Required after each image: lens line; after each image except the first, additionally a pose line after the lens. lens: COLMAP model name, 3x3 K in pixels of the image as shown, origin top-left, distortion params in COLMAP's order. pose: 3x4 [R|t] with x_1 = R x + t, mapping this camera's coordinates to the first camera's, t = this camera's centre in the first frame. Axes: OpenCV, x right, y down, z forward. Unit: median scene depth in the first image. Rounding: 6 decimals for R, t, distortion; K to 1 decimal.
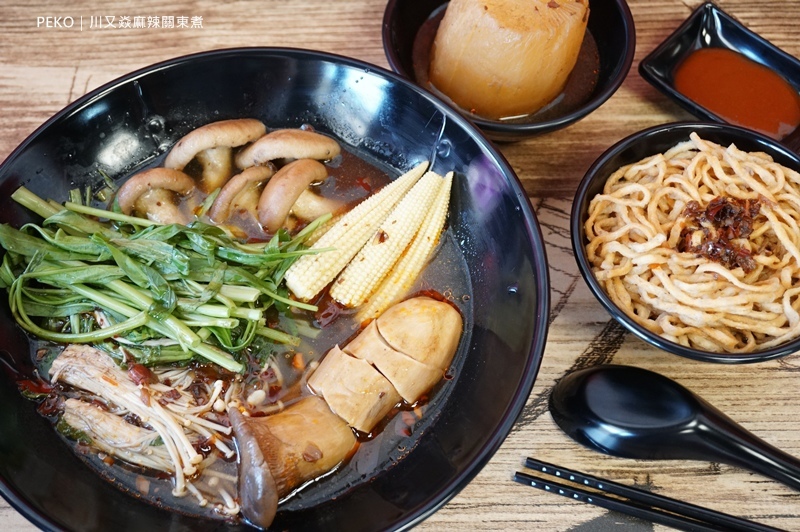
lens RADIAL K [[1024.4, 0, 399.4], [0, 1024.4, 266.9], [0, 0, 1]] dist [-0.038397, 0.000000]
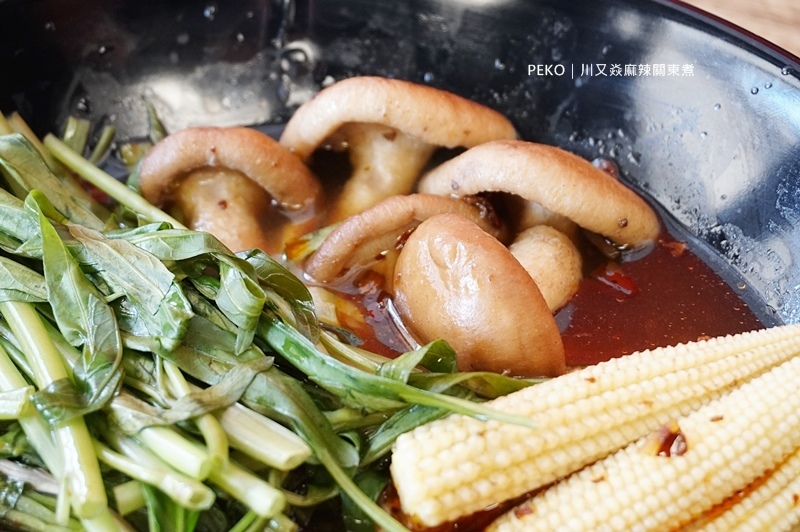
lens RADIAL K [[1317.9, 0, 397.3], [0, 1317.9, 268.0], [0, 0, 1]] dist [-0.008537, 0.000000]
pose [[0.888914, 0.314370, -0.333172, 0.034773], [-0.377798, 0.914441, -0.145141, 0.019798], [0.259038, 0.254890, 0.931628, 0.527910]]
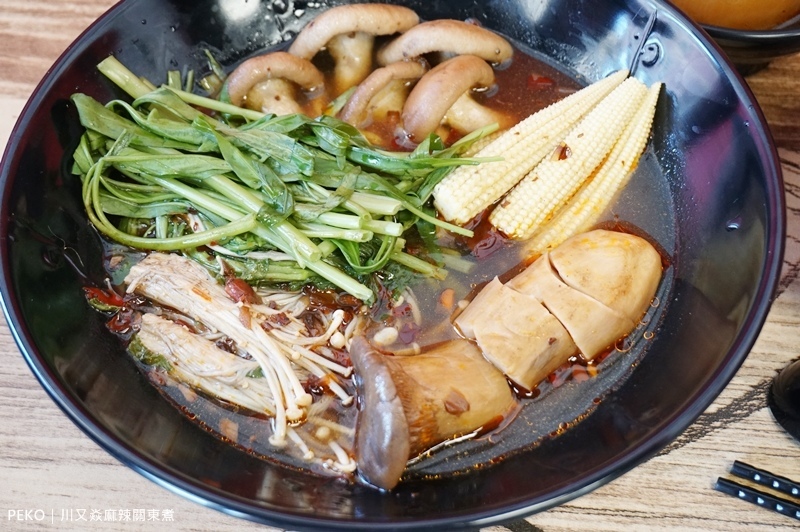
lens RADIAL K [[1381.1, 0, 400.8], [0, 1381.1, 268.4], [0, 0, 1]] dist [-0.039857, 0.000000]
pose [[0.992380, 0.080954, -0.092885, -0.035720], [-0.088517, 0.992823, -0.080415, 0.154823], [0.085709, 0.088024, 0.992424, -0.028626]]
